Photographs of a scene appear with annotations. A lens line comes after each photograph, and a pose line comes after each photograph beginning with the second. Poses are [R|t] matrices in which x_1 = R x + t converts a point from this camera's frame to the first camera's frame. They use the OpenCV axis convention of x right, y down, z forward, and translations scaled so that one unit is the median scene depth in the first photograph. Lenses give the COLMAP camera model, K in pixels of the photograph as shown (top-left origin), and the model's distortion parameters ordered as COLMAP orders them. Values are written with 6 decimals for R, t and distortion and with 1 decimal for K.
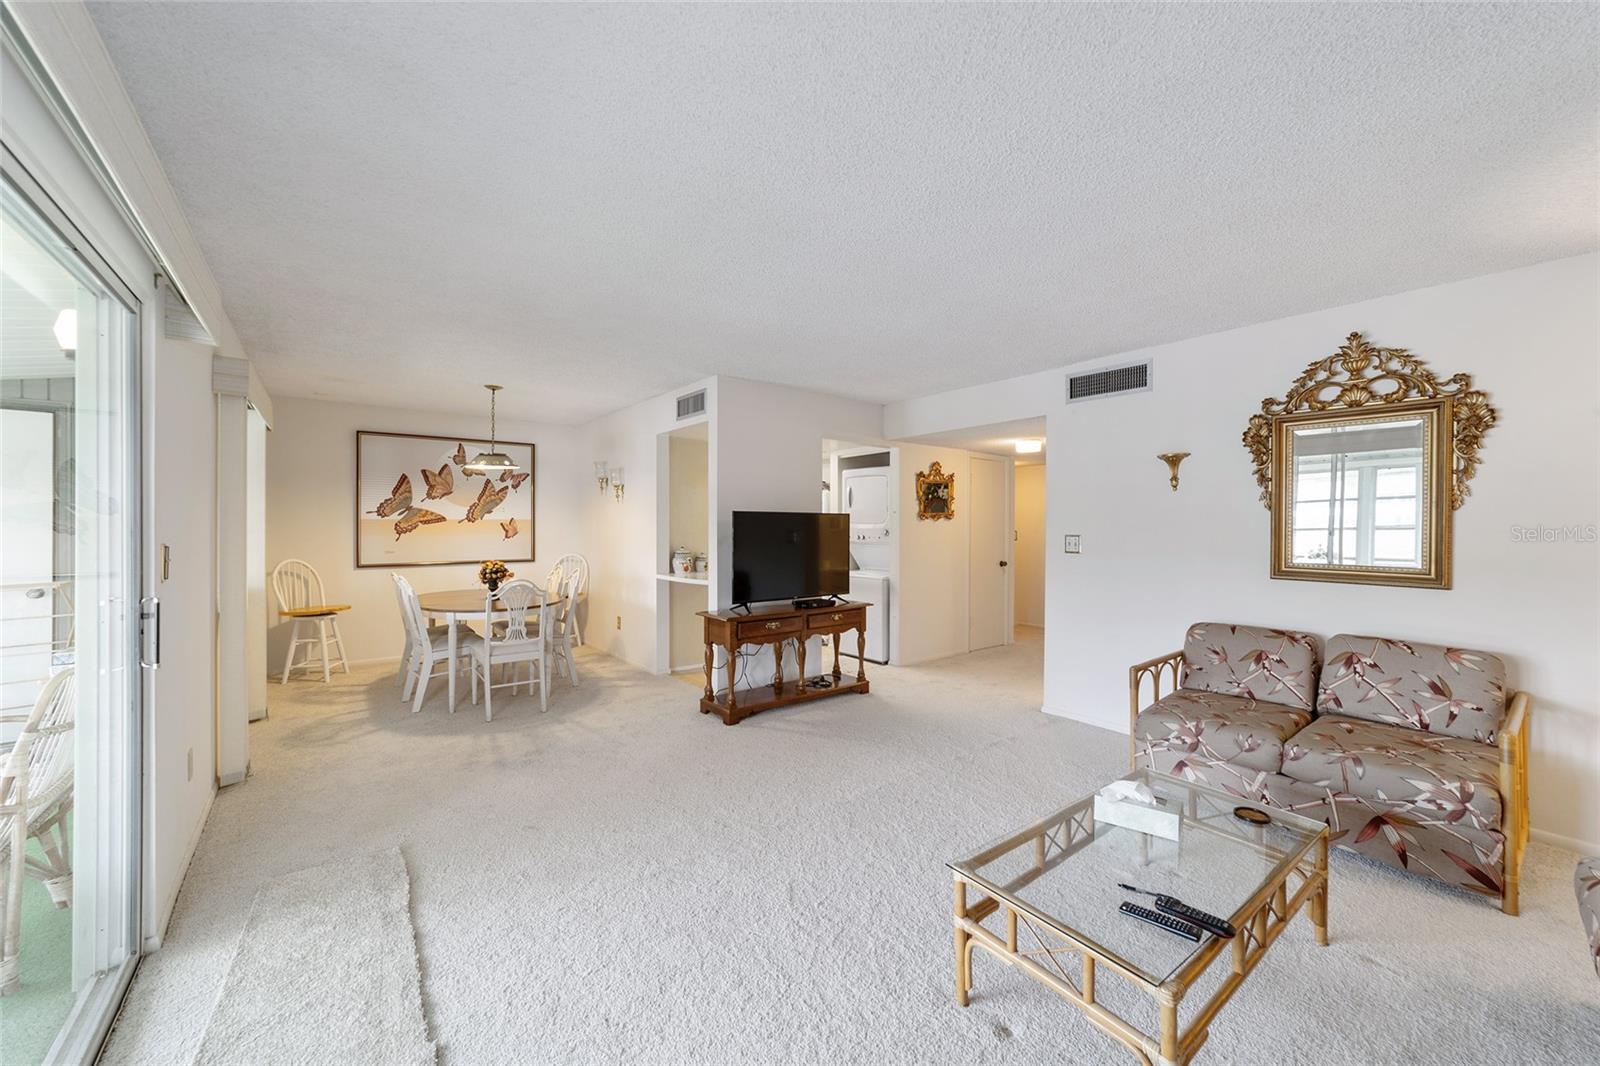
lens RADIAL K [[614.2, 0, 797.6], [0, 614.2, 526.1], [0, 0, 1]] dist [-0.019102, 0.008969]
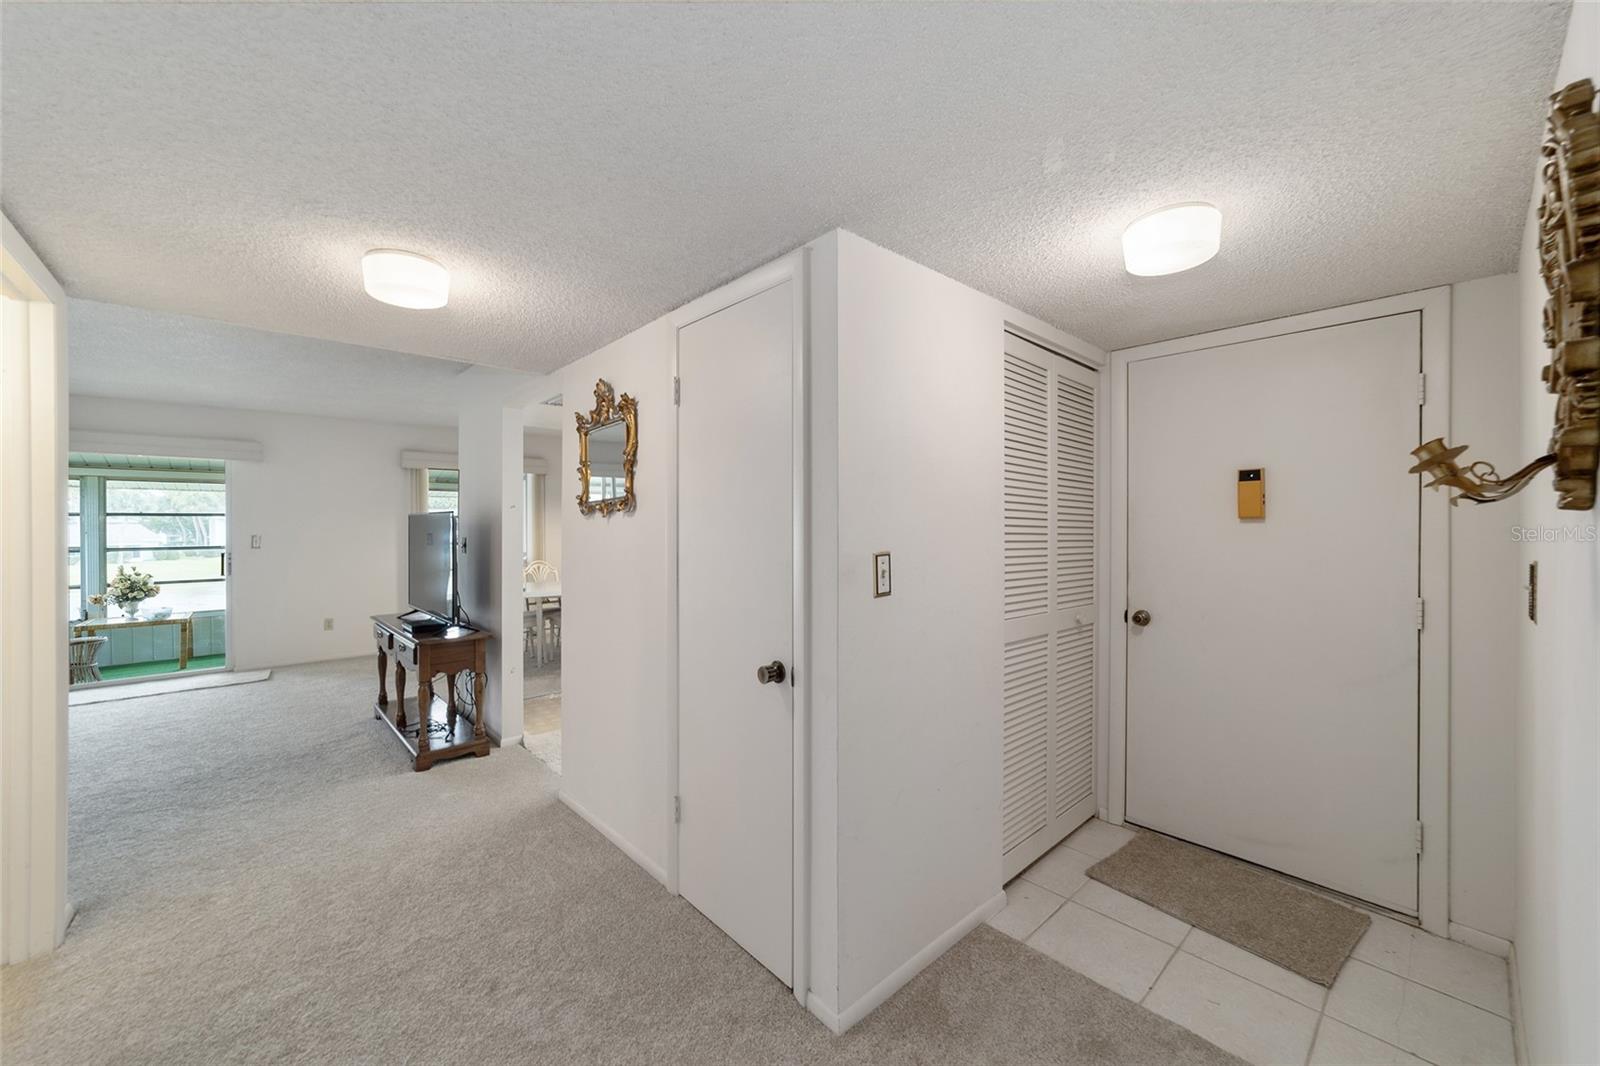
lens RADIAL K [[614.2, 0, 797.6], [0, 614.2, 526.1], [0, 0, 1]] dist [-0.019102, 0.008969]
pose [[0.078920, -0.001481, -0.996880, 0.938270], [0.001716, 0.999998, -0.001350, -0.002586], [0.996880, -0.001604, 0.078922, 1.547910]]
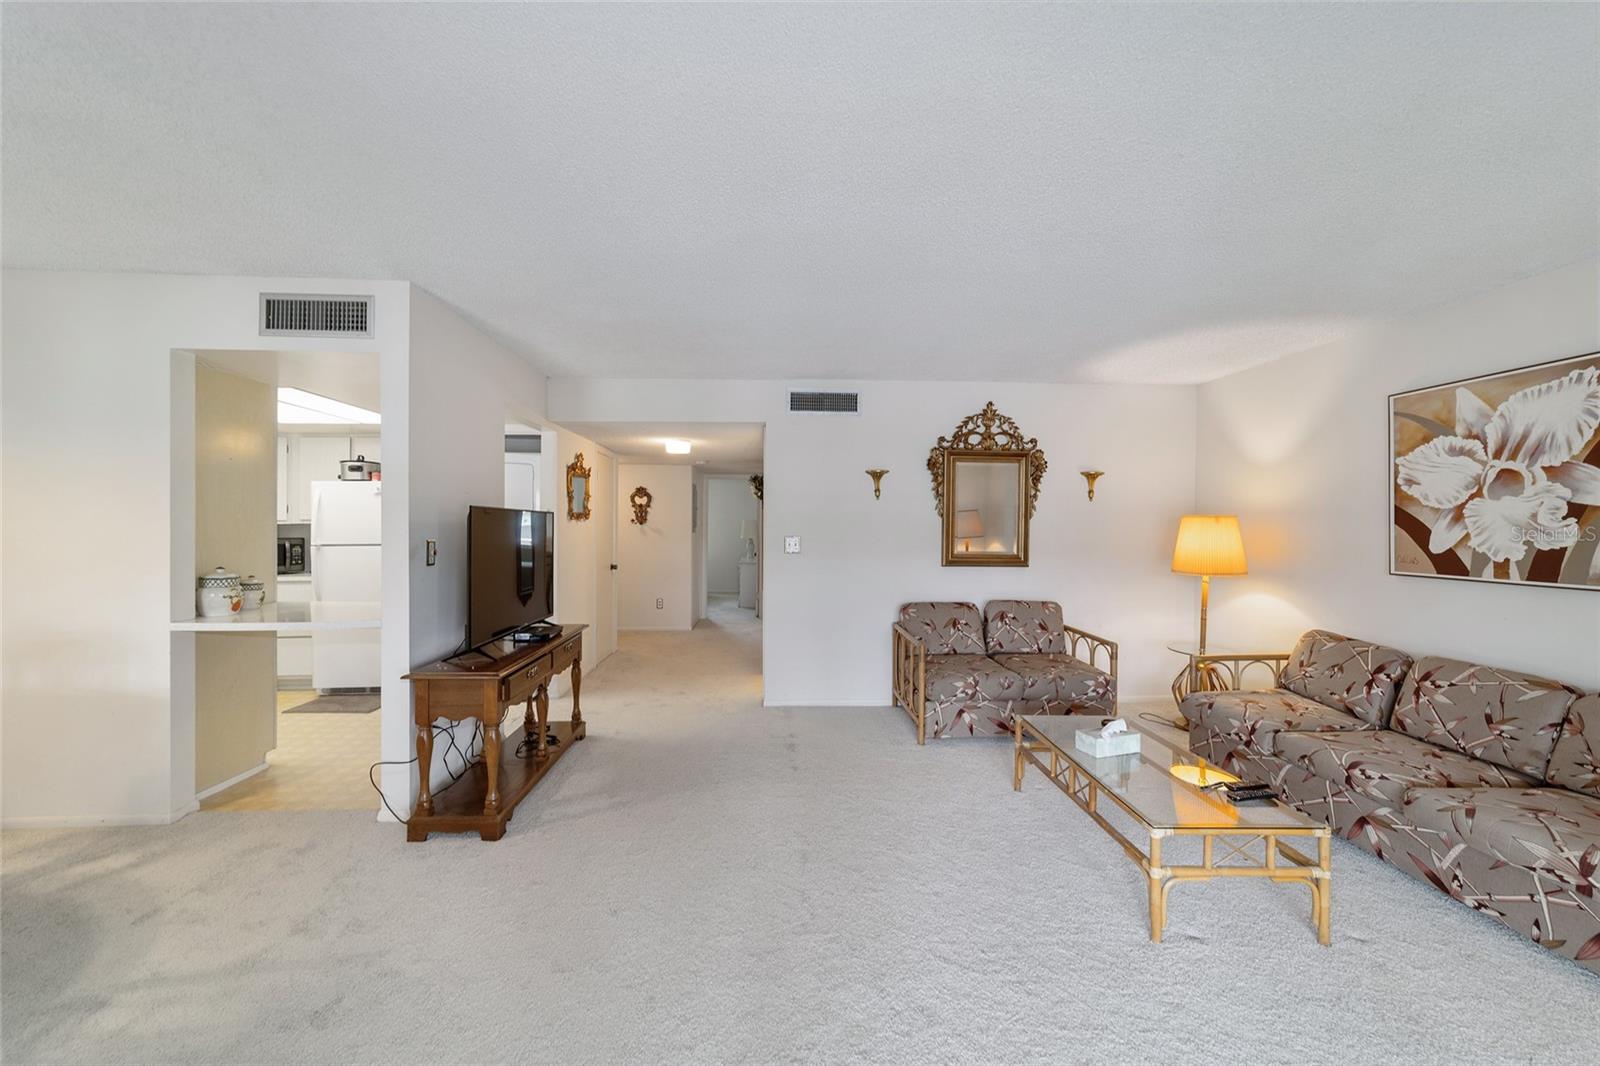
lens RADIAL K [[614.2, 0, 797.6], [0, 614.2, 526.1], [0, 0, 1]] dist [-0.019102, 0.008969]
pose [[0.574455, 0.001142, 0.818535, -0.428438], [-0.002612, 0.999996, 0.000439, -0.004086], [-0.818532, -0.002390, 0.574456, 0.355626]]
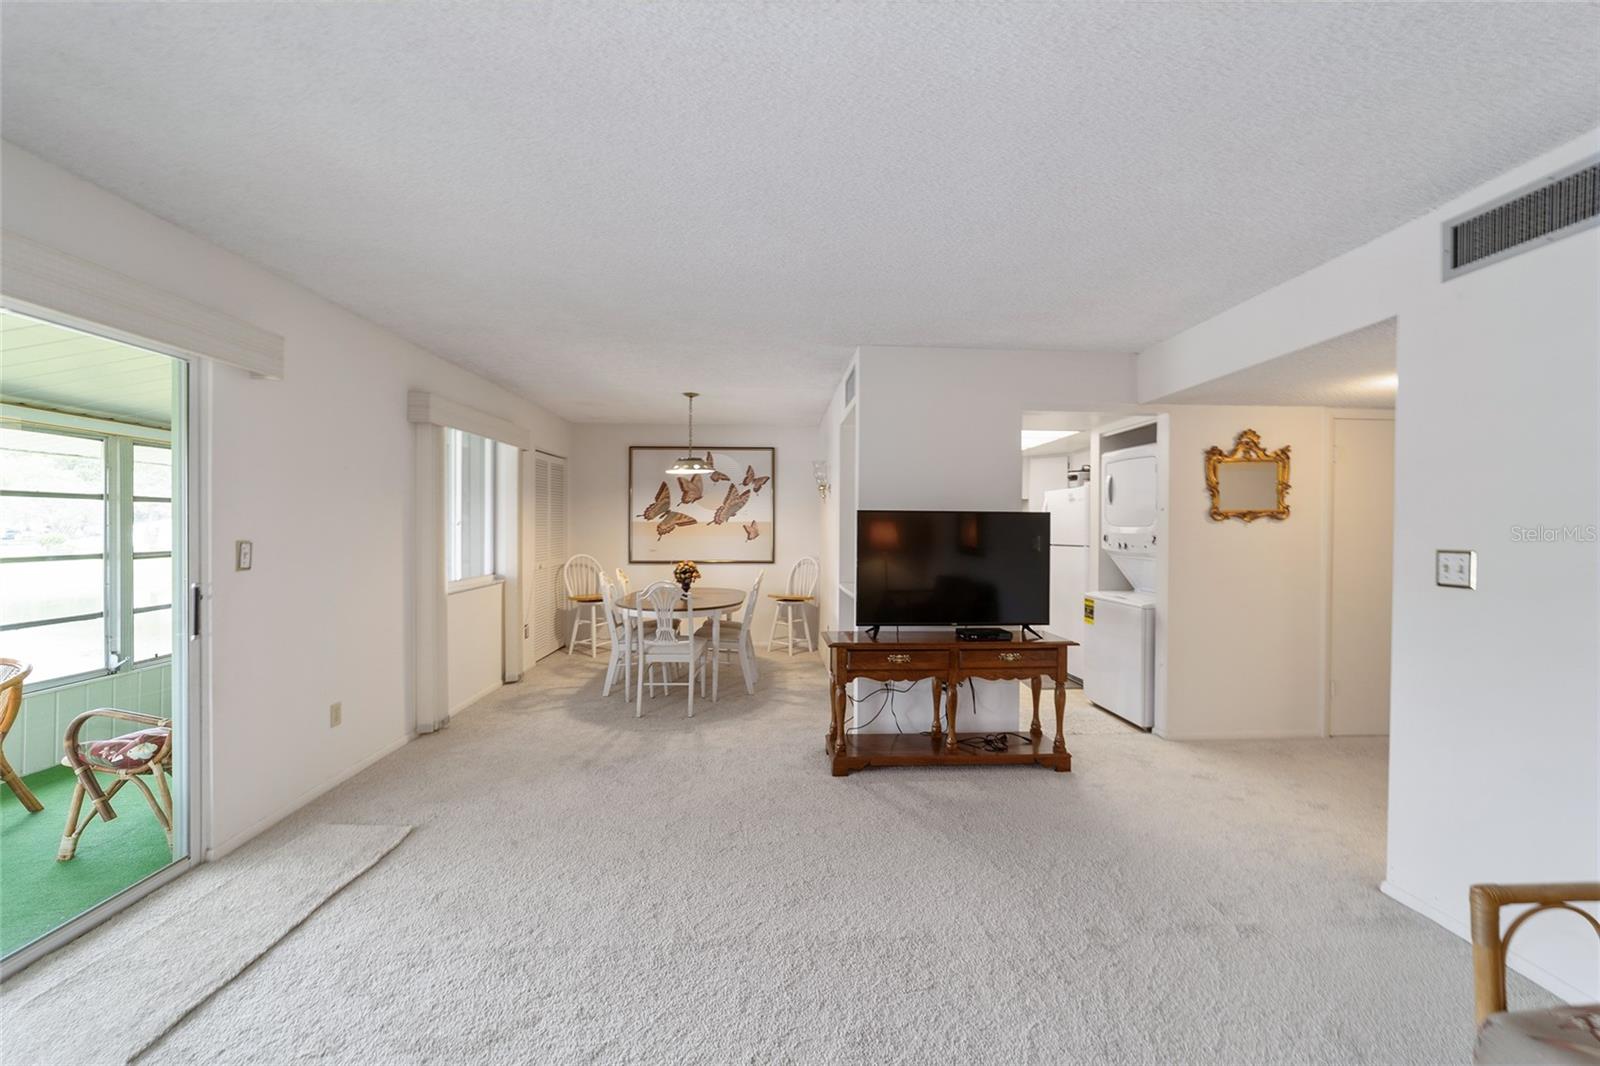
lens RADIAL K [[612.8, 0, 798.3], [0, 612.8, 530.8], [0, 0, 1]] dist [-0.019542, 0.009159]
pose [[0.815029, 0.005868, -0.579391, 0.295975], [-0.004183, 0.999982, 0.004243, -0.000768], [0.579406, -0.001035, 0.815039, 0.299209]]
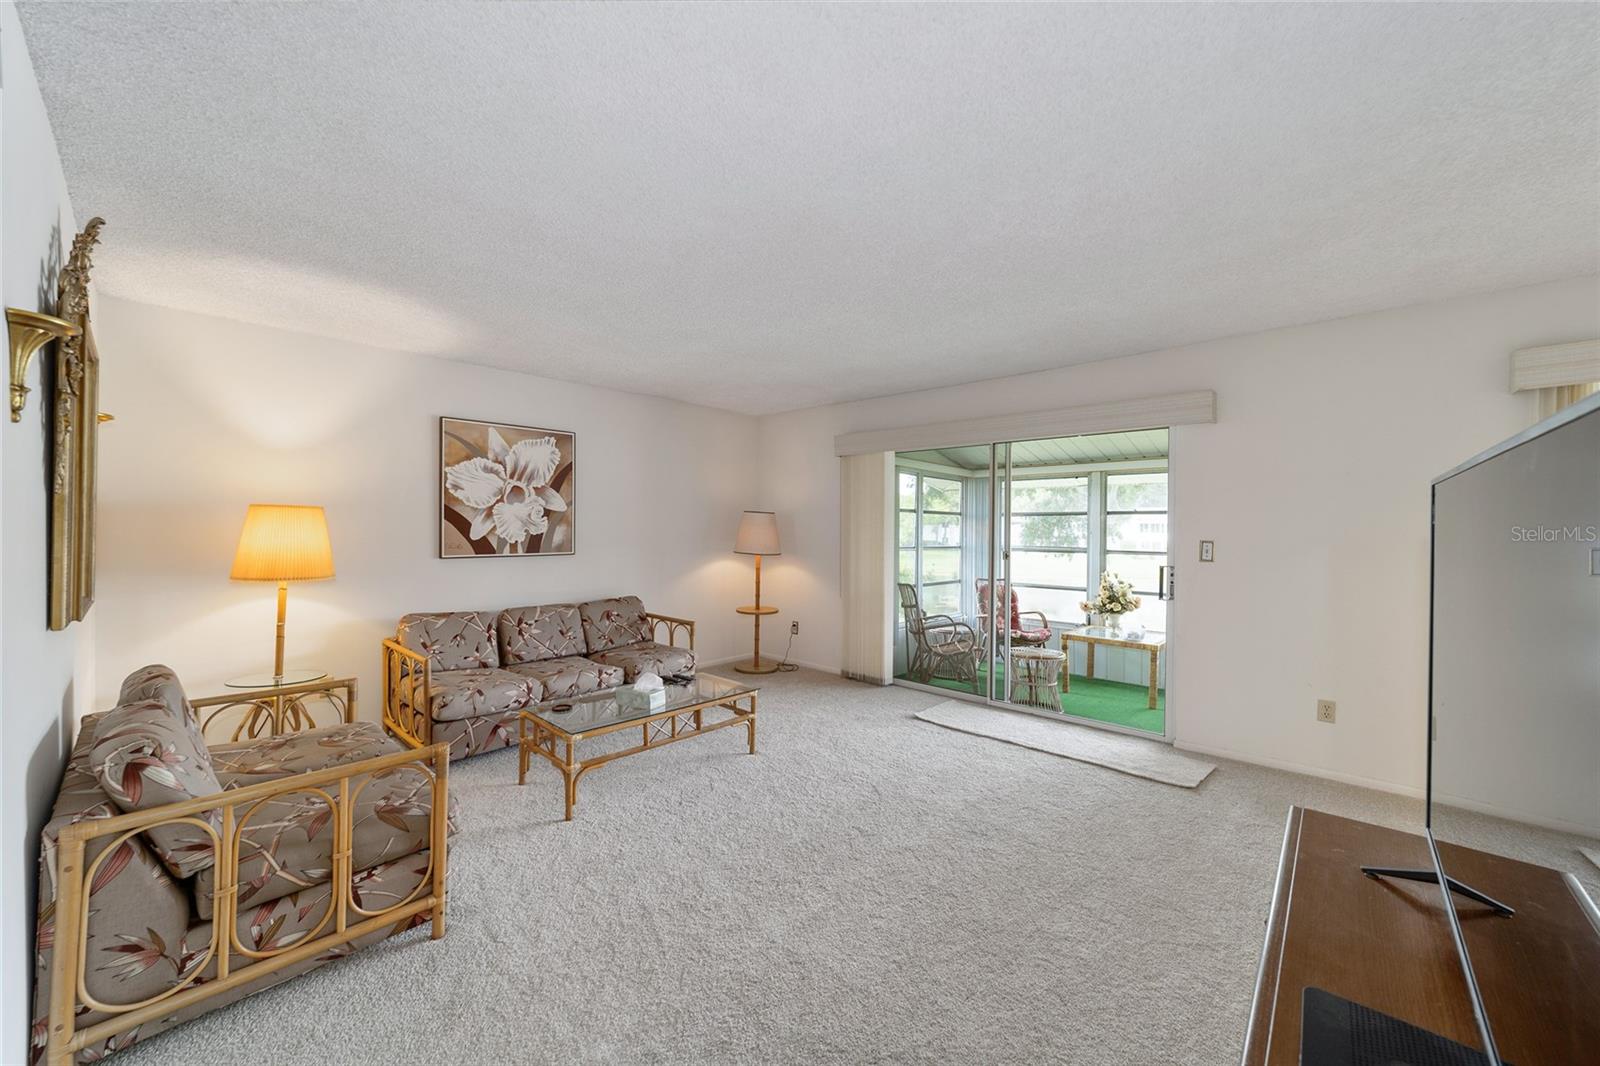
lens RADIAL K [[614.2, 0, 797.6], [0, 614.2, 526.1], [0, 0, 1]] dist [-0.019102, 0.008969]
pose [[-0.987557, -0.008541, -0.157029, 0.202691], [-0.009007, 0.999957, 0.002257, -0.003599], [0.157003, 0.003643, -0.987591, 1.212039]]
